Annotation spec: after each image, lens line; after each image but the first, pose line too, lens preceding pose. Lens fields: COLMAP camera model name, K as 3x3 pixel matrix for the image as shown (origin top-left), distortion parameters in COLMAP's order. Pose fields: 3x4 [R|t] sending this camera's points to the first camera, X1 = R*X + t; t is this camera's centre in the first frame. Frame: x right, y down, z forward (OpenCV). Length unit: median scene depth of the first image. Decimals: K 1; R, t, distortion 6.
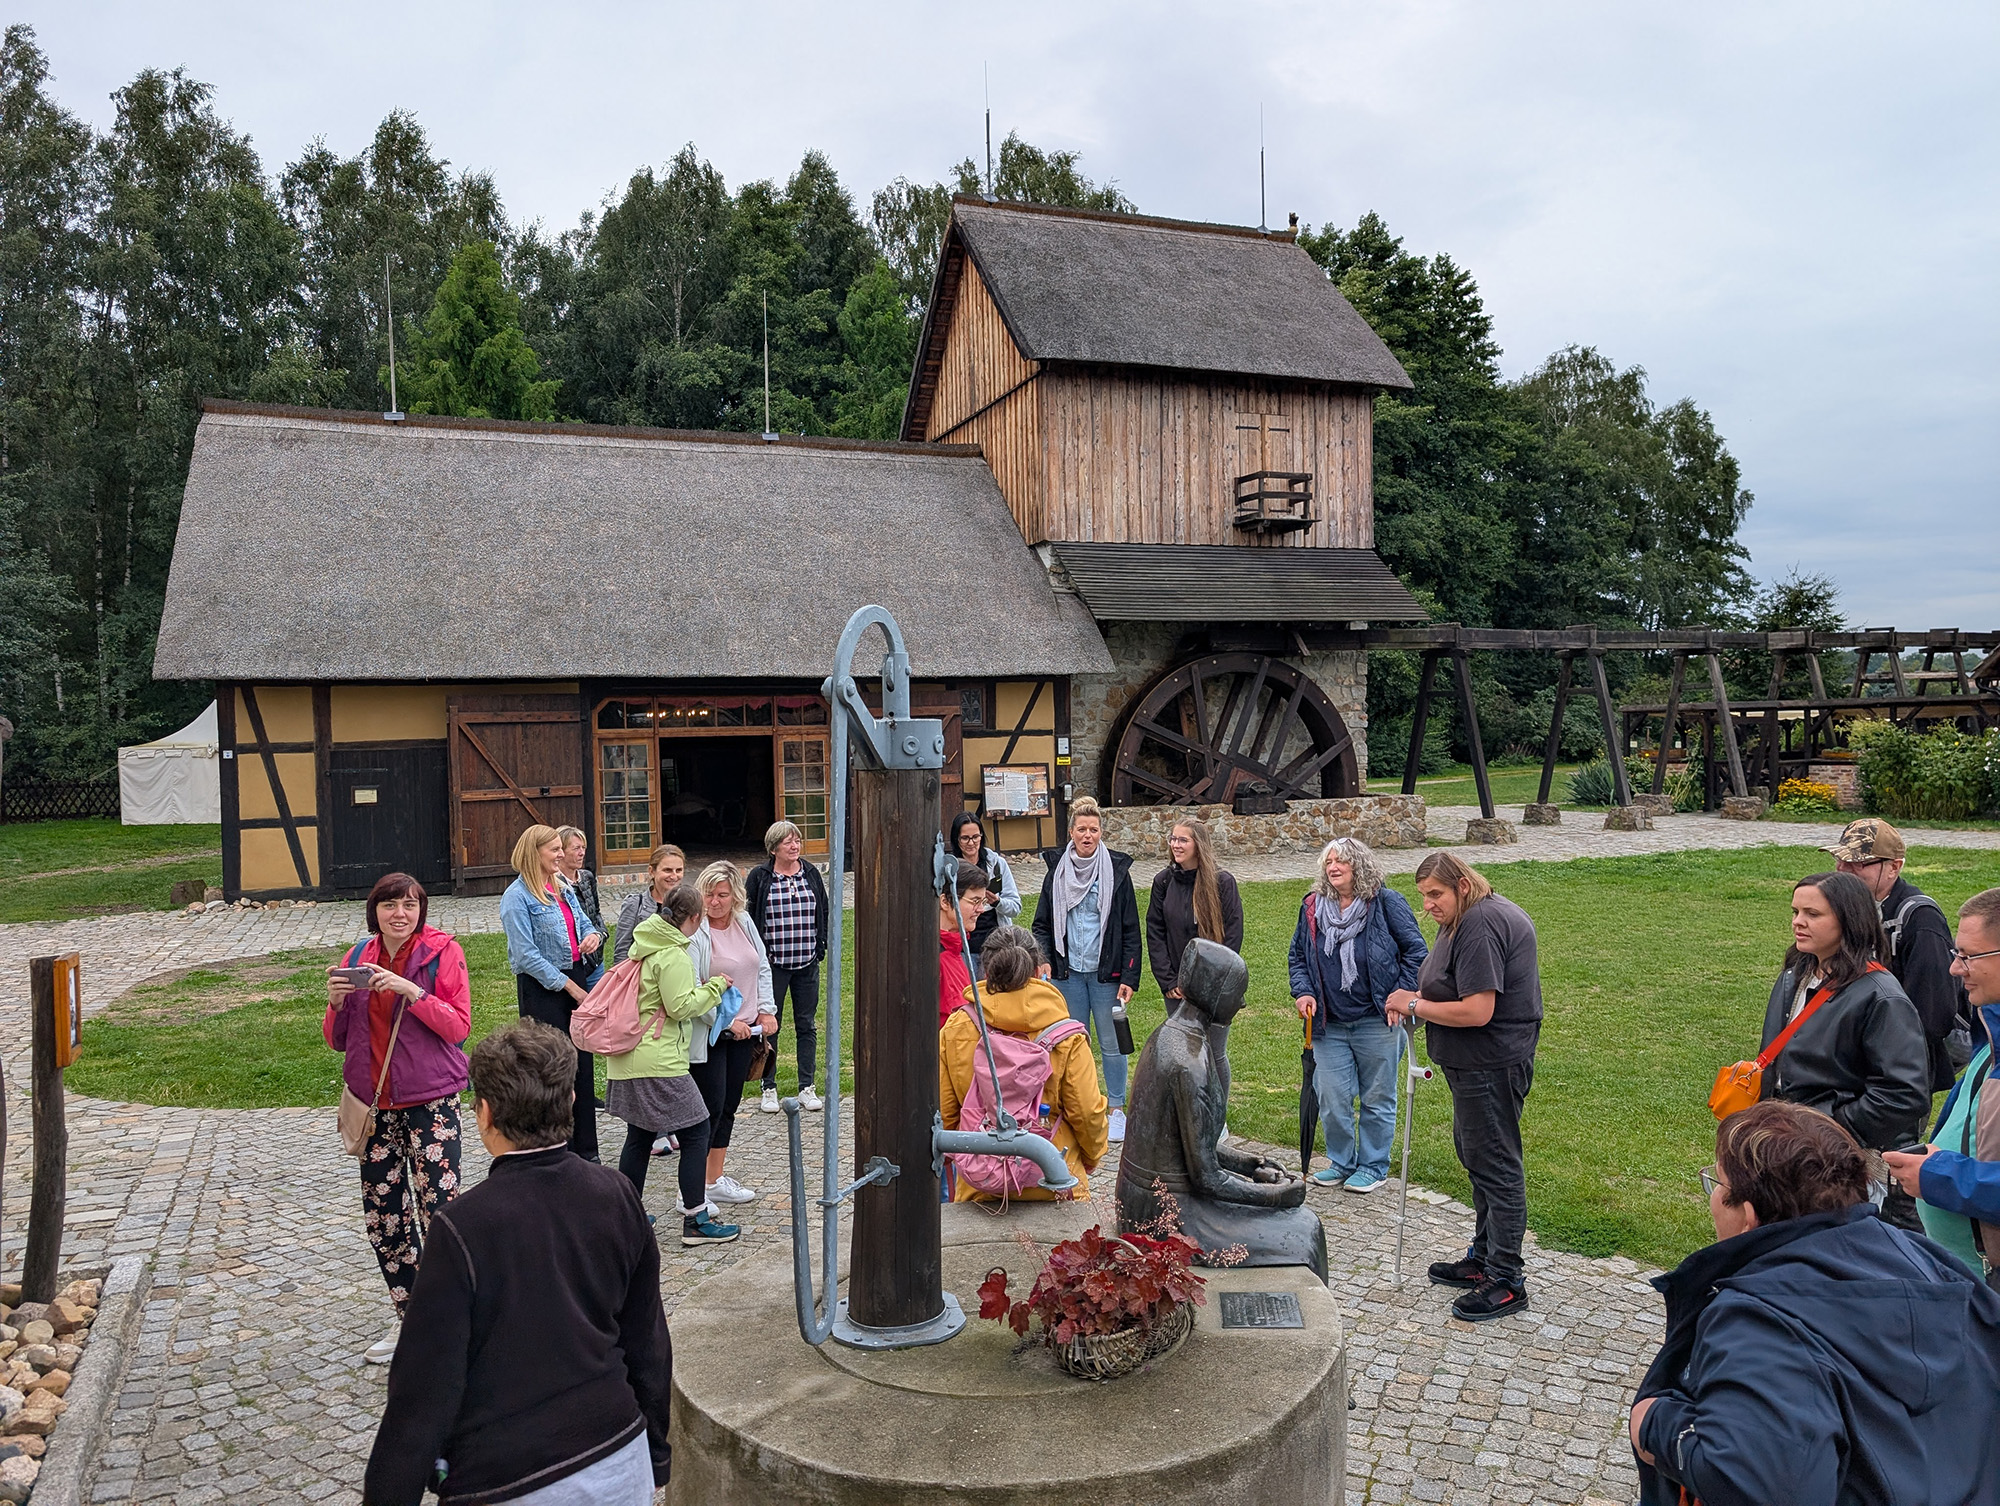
lens RADIAL K [[1455.1, 0, 1000.0], [0, 1455.1, 753.0], [0, 0, 1]] dist [0.012799, -0.005149]
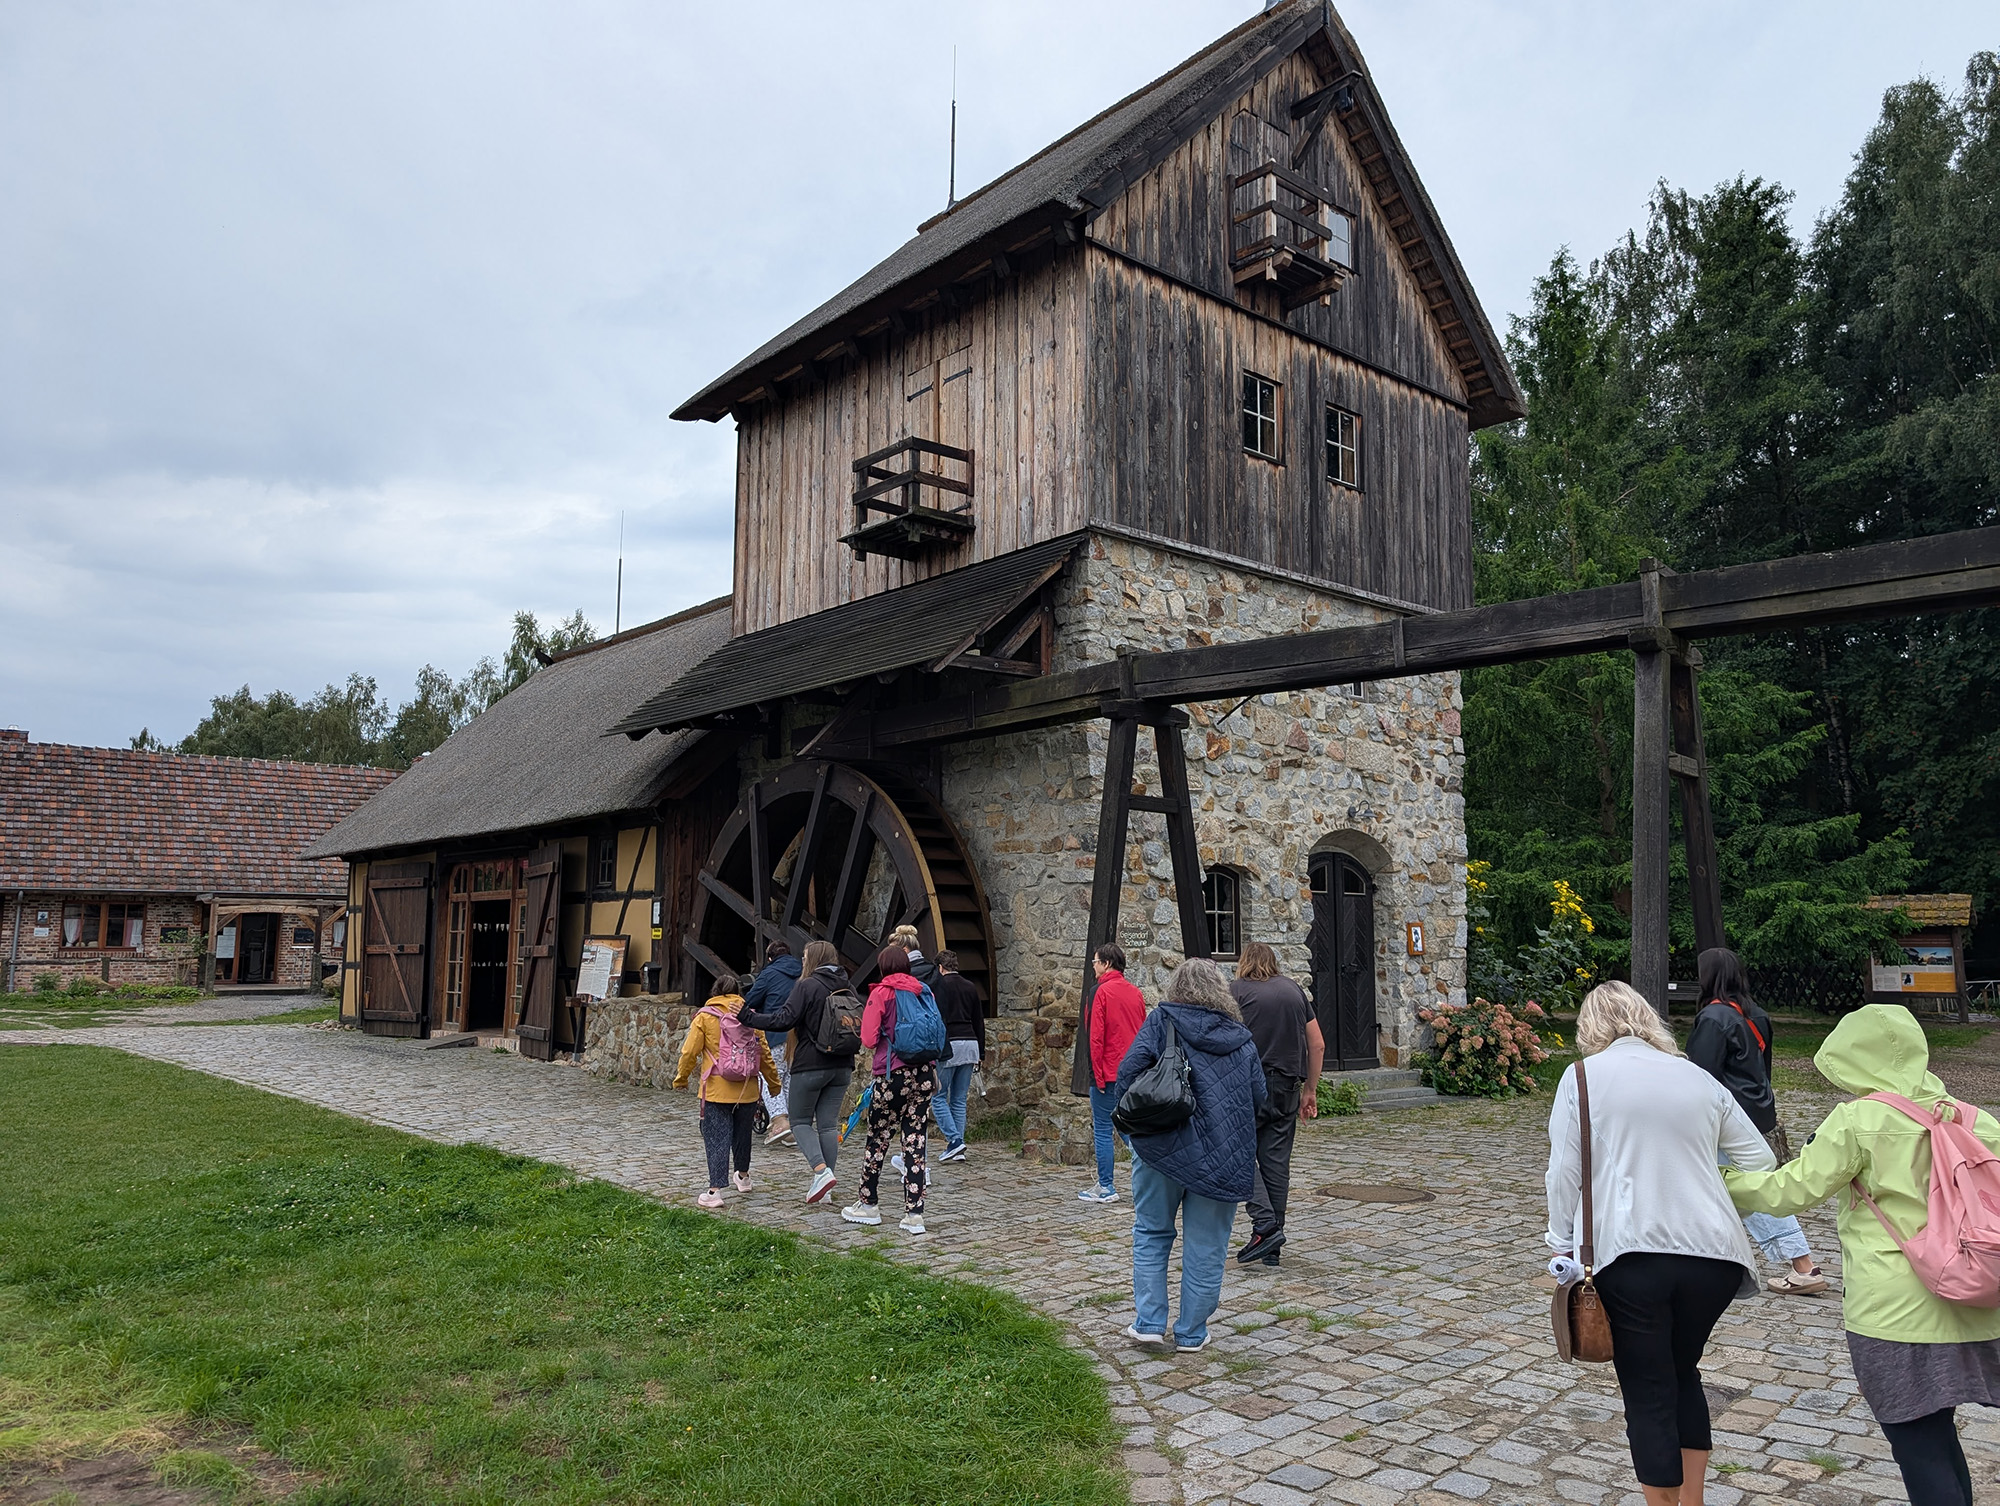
lens RADIAL K [[1453.3, 0, 1039.8], [0, 1453.3, 752.6], [0, 0, 1]] dist [0.077440, -0.108211]
pose [[0.343702, -0.102025, -0.933520, 0.762613], [-0.032968, 0.992157, -0.120571, -0.002406], [0.938500, 0.072217, 0.337643, 0.876975]]
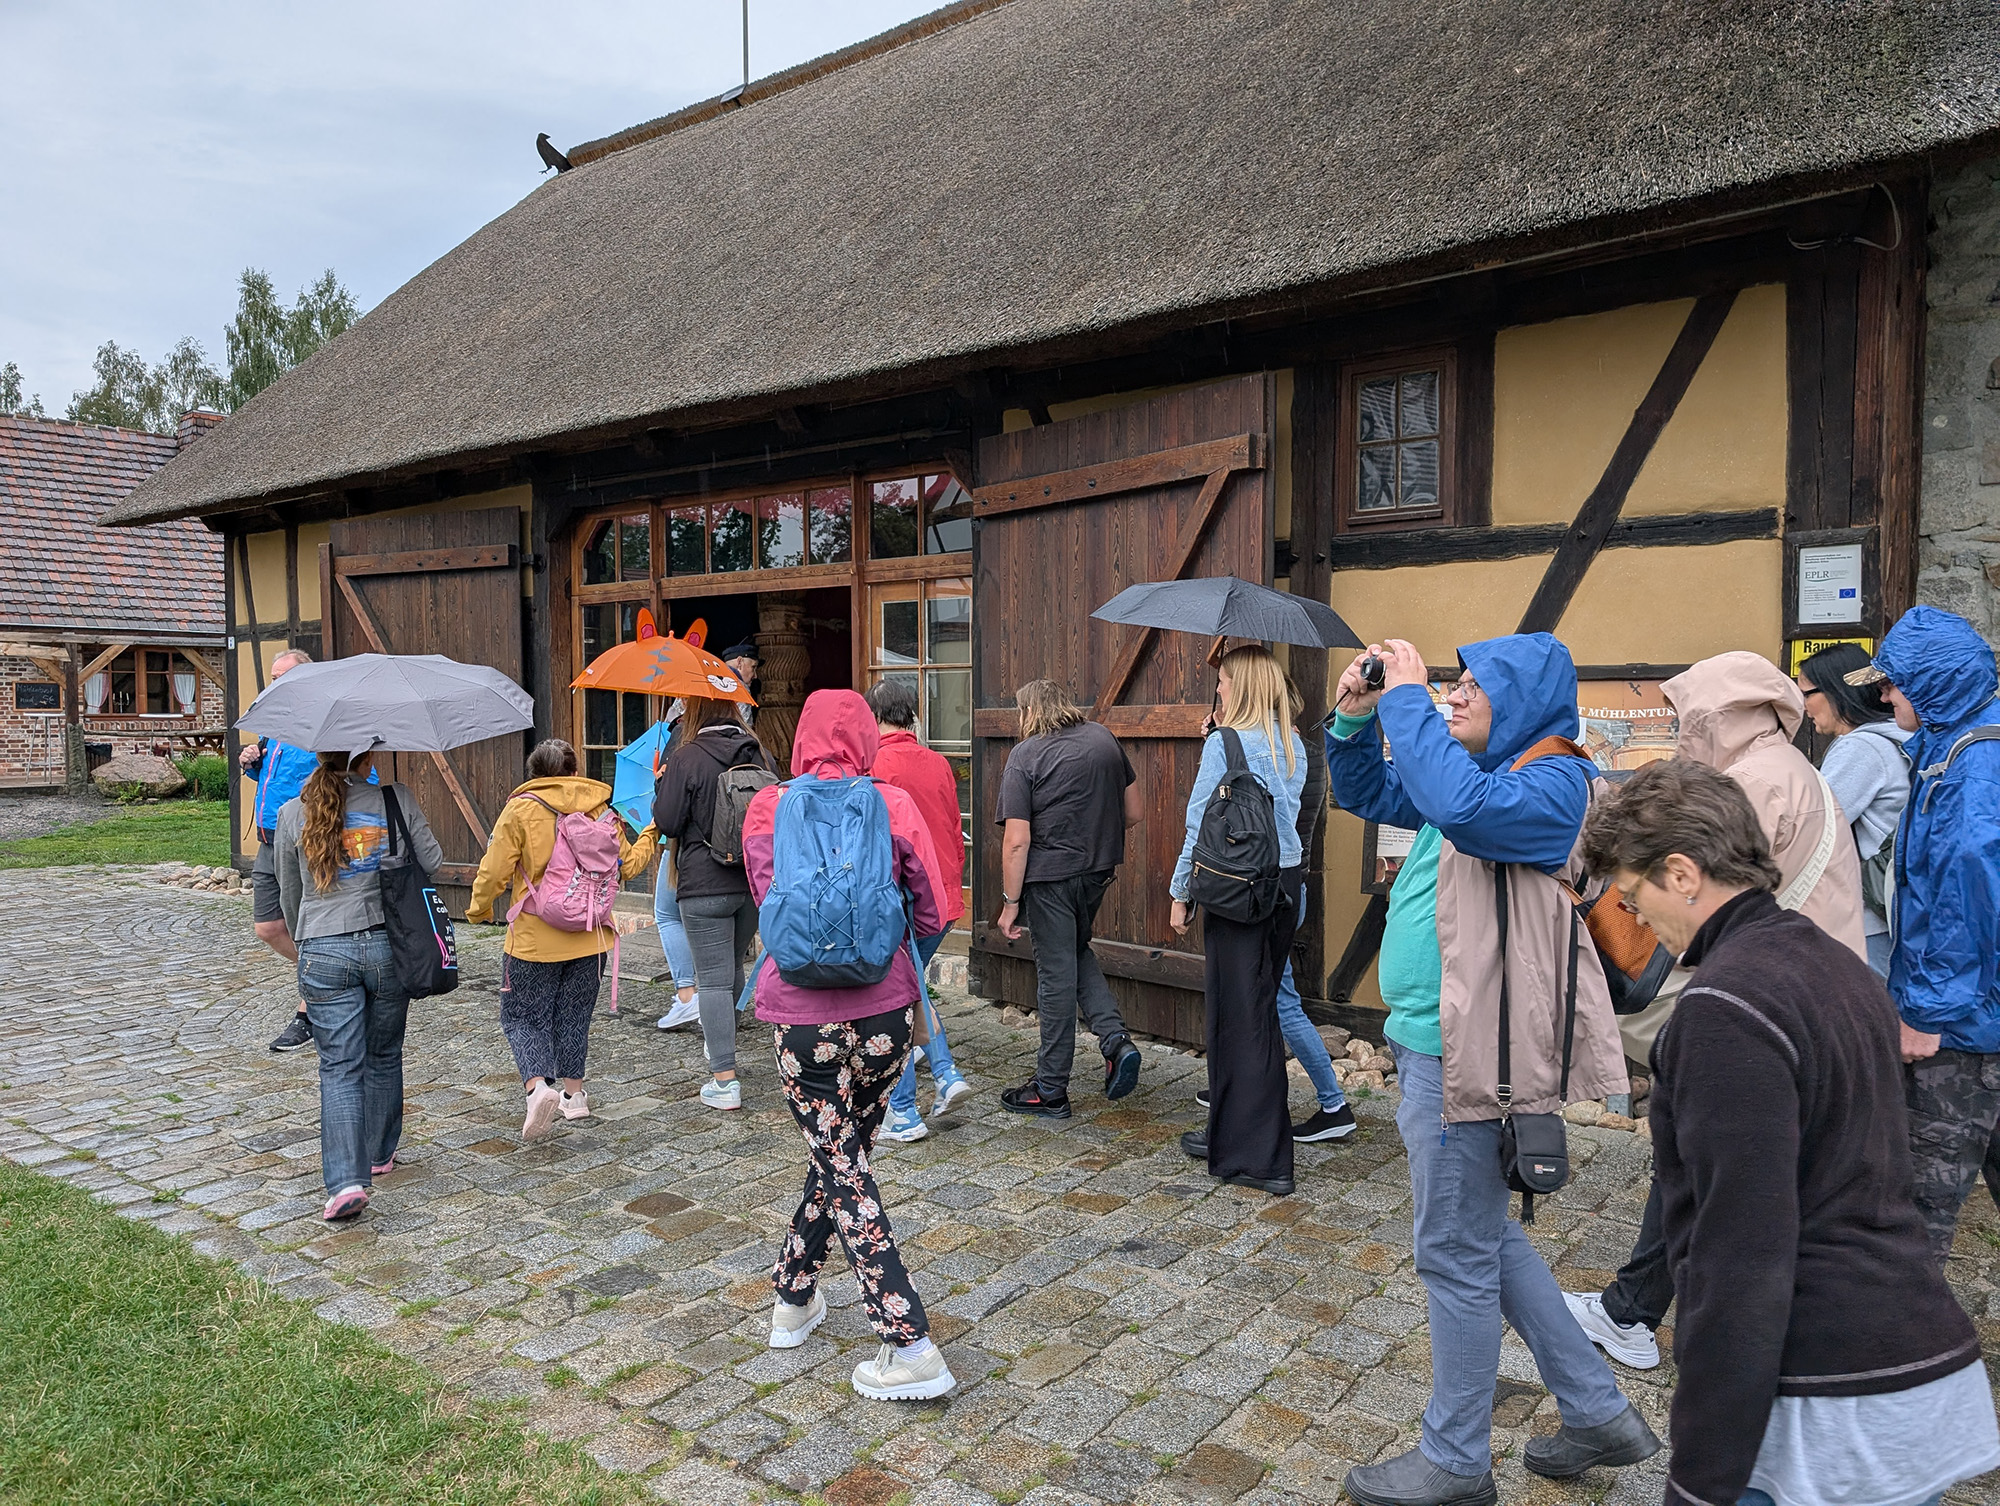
lens RADIAL K [[1497.3, 0, 1000.0], [0, 1497.3, 753.0], [0, 0, 1]] dist [-0.000428, 0.086446]
pose [[0.486012, 0.041720, -0.872956, 0.162278], [-0.033883, 0.999008, 0.028881, 0.015406], [0.873295, 0.015542, 0.486943, 0.753906]]
